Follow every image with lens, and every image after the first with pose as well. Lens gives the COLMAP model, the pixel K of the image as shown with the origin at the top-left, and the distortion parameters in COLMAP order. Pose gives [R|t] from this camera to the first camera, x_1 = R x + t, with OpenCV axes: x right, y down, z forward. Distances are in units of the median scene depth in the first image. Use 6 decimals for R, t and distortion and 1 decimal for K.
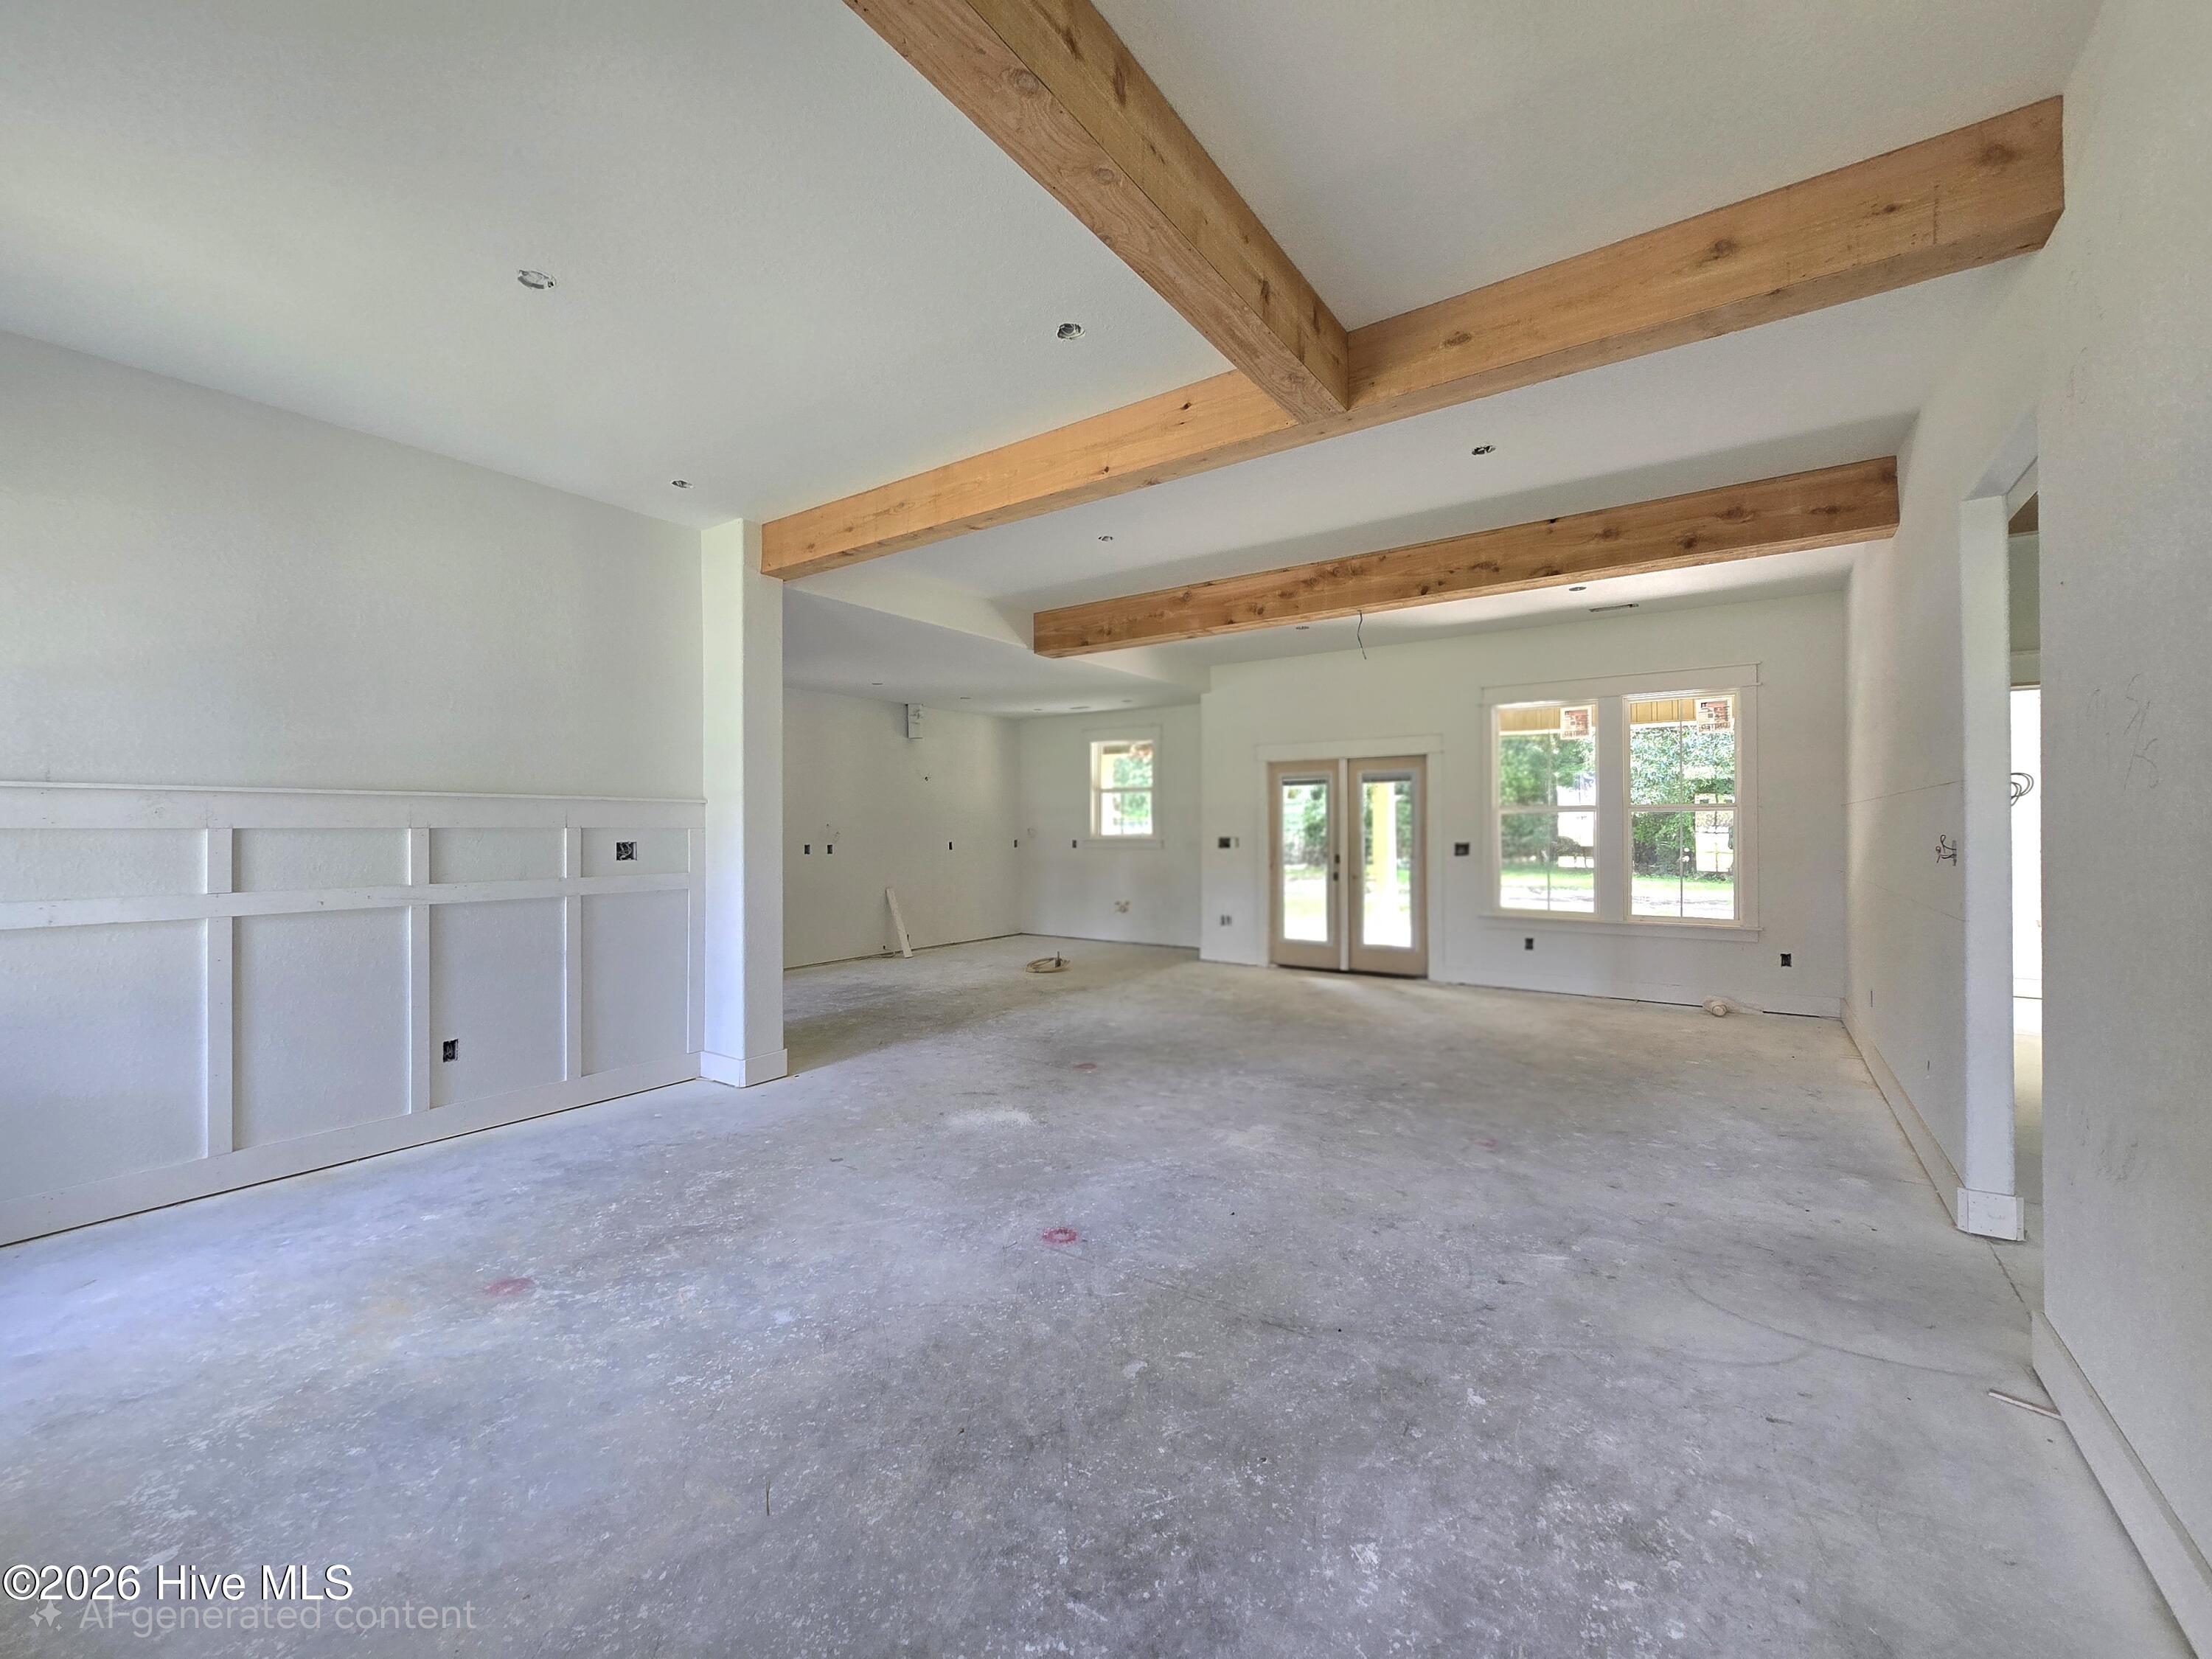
lens RADIAL K [[905.7, 0, 1099.1], [0, 905.7, 827.6], [0, 0, 1]] dist [-0.003548, 0.000696]
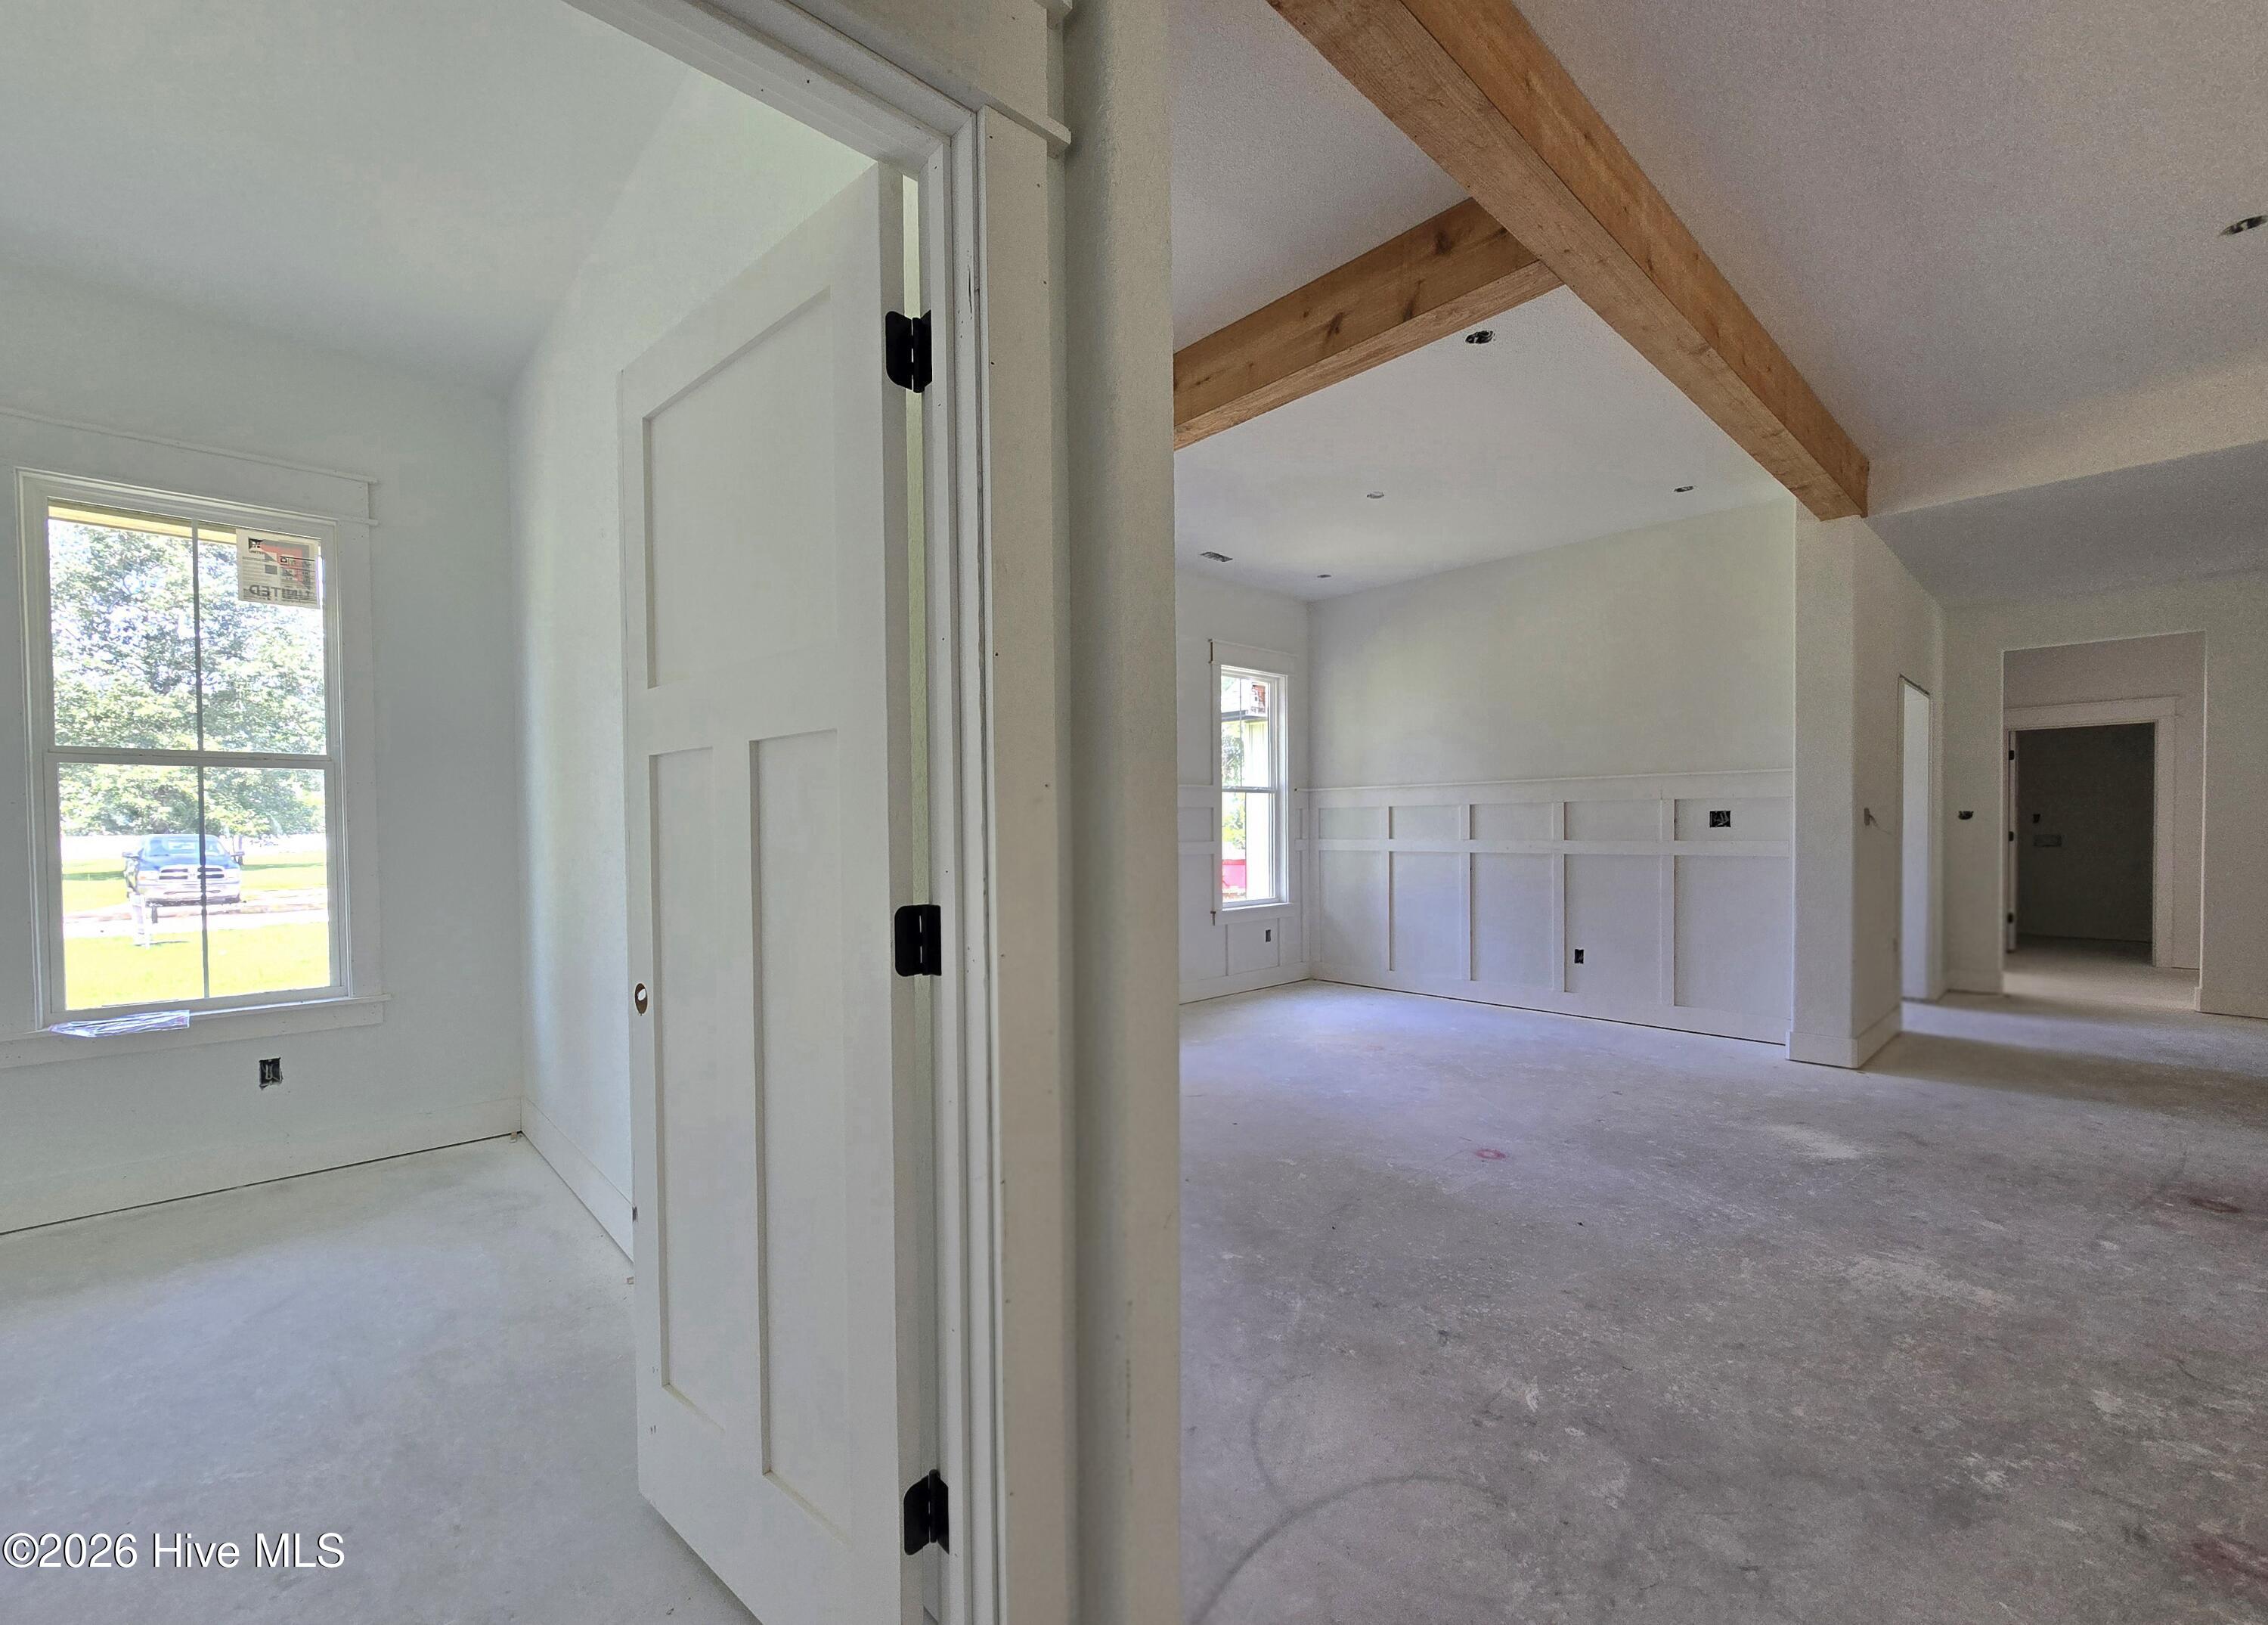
lens RADIAL K [[934.9, 0, 1111.1], [0, 934.9, 847.3], [0, 0, 1]] dist [-0.002192, -0.000623]
pose [[-0.221615, 0.026227, -0.974781, 0.991543], [0.012325, 0.999634, 0.024093, 0.032010], [0.975056, -0.006675, -0.221857, 0.676499]]
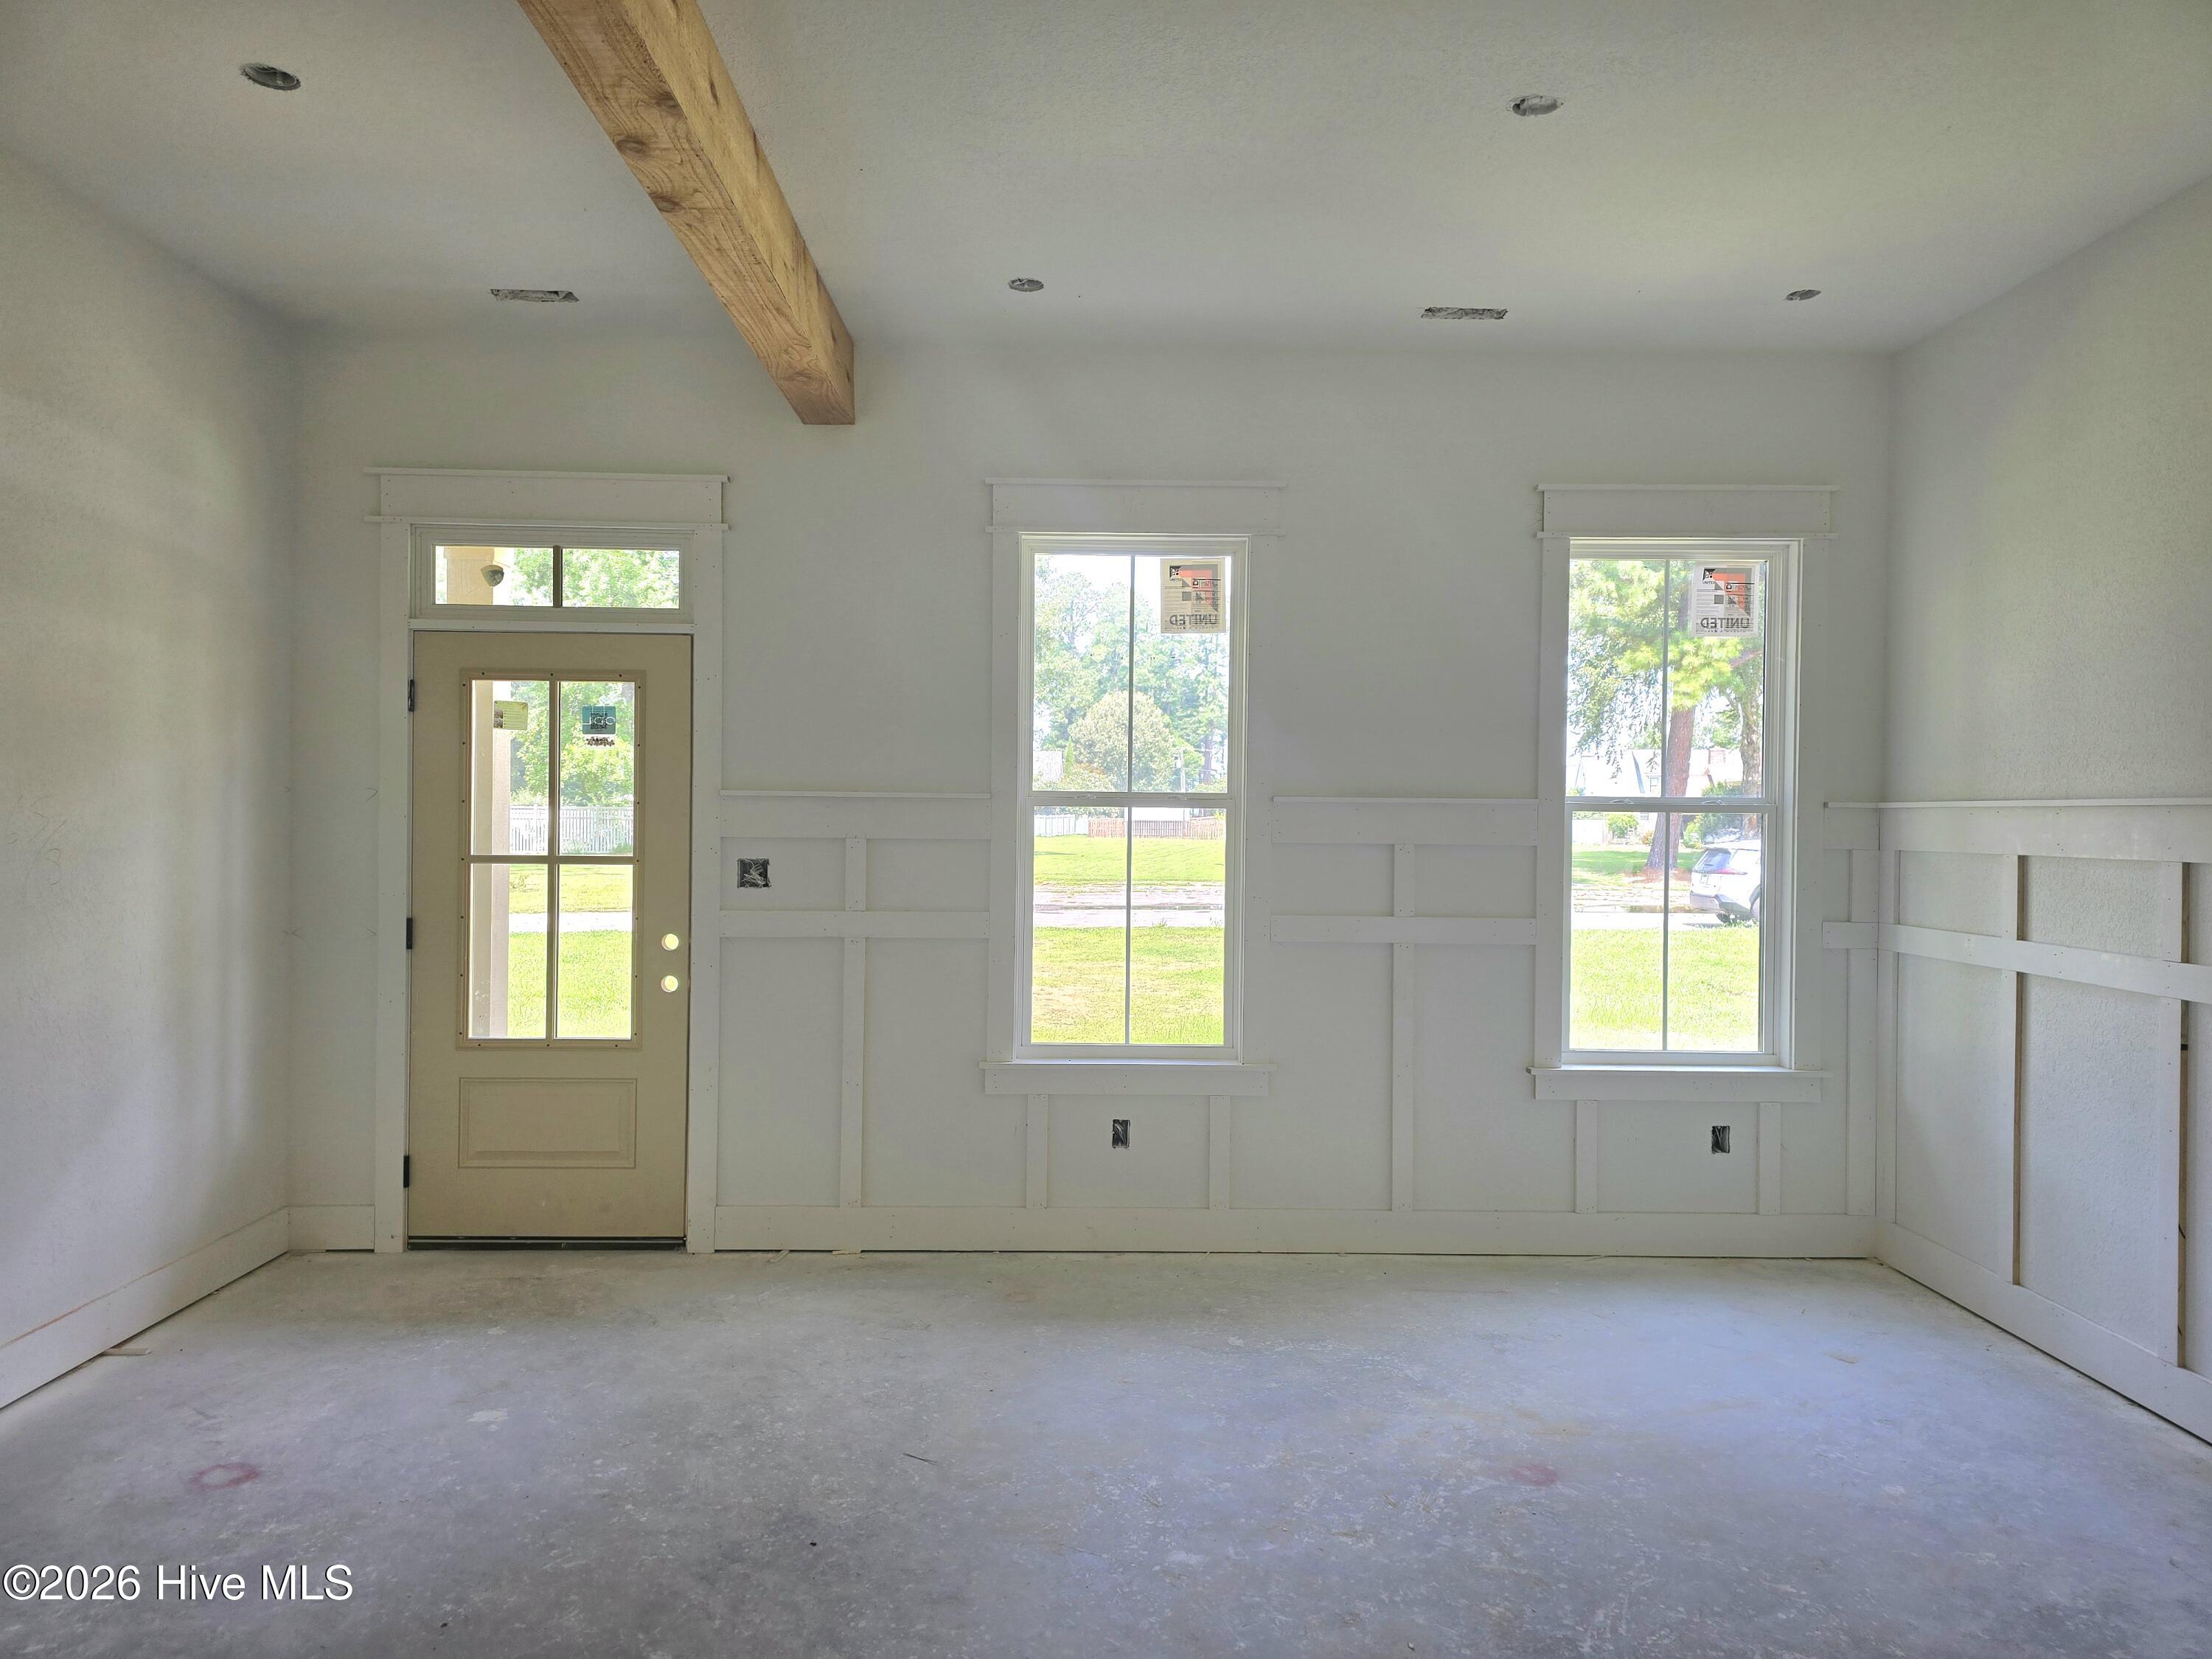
lens RADIAL K [[1489.0, 0, 1123.6], [0, 1489.0, 826.6], [0, 0, 1]] dist [0.088163, -0.088835]
pose [[-0.805293, 0.000403, -0.592877, 0.274405], [-0.007216, 0.999919, 0.010480, -0.028356], [0.592834, 0.012718, -0.805225, 1.345686]]
